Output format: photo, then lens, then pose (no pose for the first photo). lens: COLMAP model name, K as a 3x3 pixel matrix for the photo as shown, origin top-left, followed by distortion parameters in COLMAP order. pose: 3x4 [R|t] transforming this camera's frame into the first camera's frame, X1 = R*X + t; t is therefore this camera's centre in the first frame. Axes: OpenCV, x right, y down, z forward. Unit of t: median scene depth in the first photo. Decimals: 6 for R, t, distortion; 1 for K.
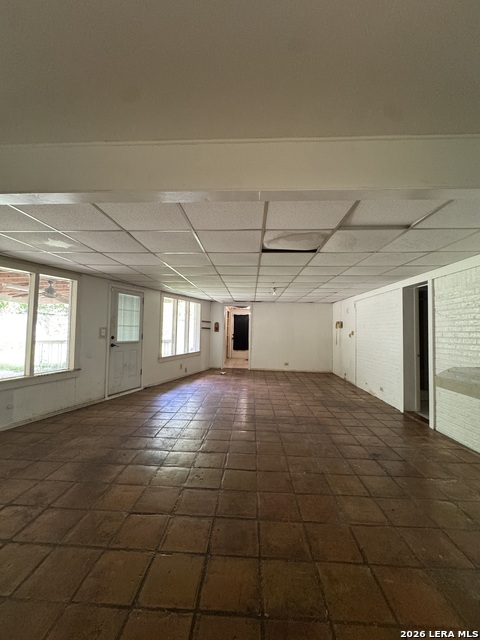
lens RADIAL K [[255.3, 0, 239.7], [0, 255.3, 320.0], [0, 0, 1]] dist [-0.004565, -0.000181]
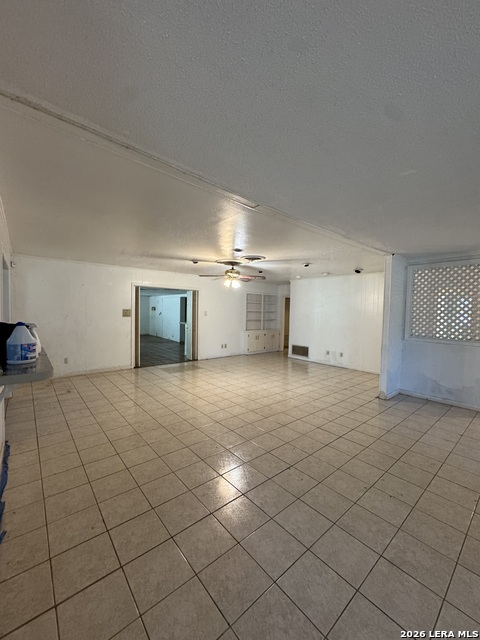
lens RADIAL K [[255.3, 0, 237.7], [0, 255.3, 317.9], [0, 0, 1]] dist [-0.004565, -0.000181]
pose [[0.736405, -0.021130, 0.676210, -0.436272], [-0.030861, 0.997423, 0.064775, -0.055189], [-0.675836, -0.068569, 0.733855, -0.827609]]
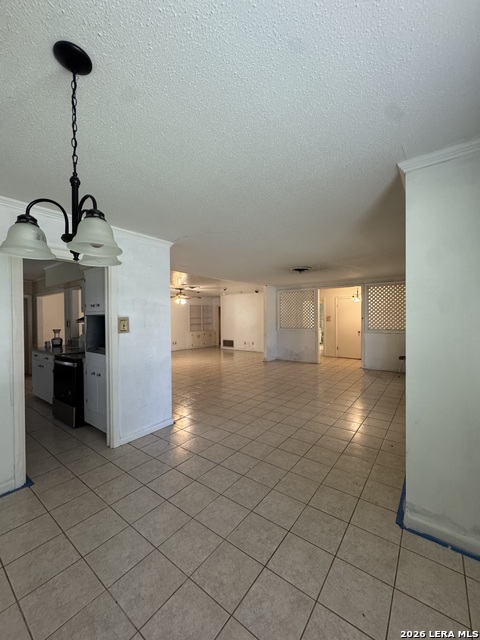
lens RADIAL K [[255.3, 0, 236.9], [0, 255.3, 323.9], [0, 0, 1]] dist [-0.004565, -0.000181]
pose [[0.574667, -0.046093, 0.817088, -0.762305], [-0.006110, 0.998143, 0.060604, -0.071540], [-0.818365, -0.039820, 0.573318, -1.159632]]
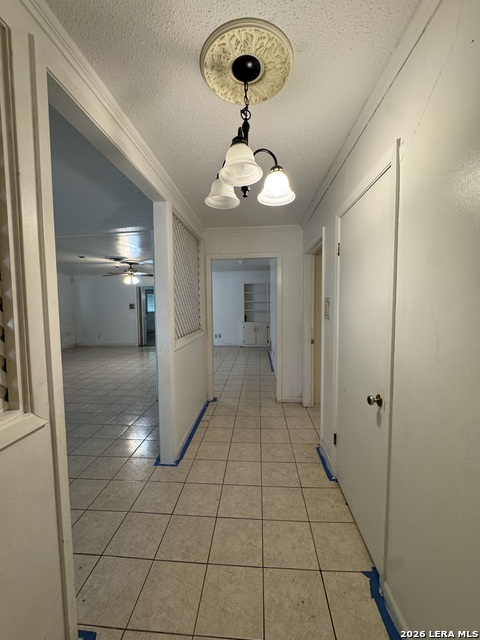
lens RADIAL K [[255.3, 0, 244.3], [0, 255.3, 324.5], [0, 0, 1]] dist [-0.004565, -0.000181]
pose [[0.999524, -0.025064, -0.018010, 0.395709], [0.026953, 0.993151, 0.113685, -0.042488], [0.015037, -0.114116, 0.993354, -1.137484]]
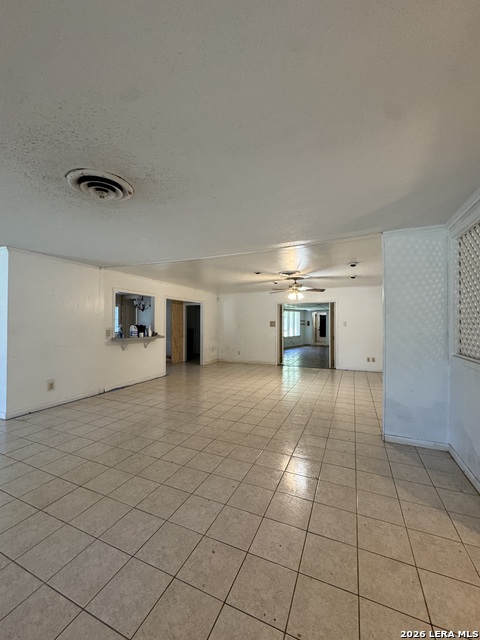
lens RADIAL K [[255.3, 0, 239.5], [0, 255.3, 320.2], [0, 0, 1]] dist [-0.004565, -0.000181]
pose [[0.931350, -0.019245, -0.363617, 0.138958], [0.026173, 0.999557, 0.014135, -0.042412], [0.363184, -0.022682, 0.931441, -1.093209]]
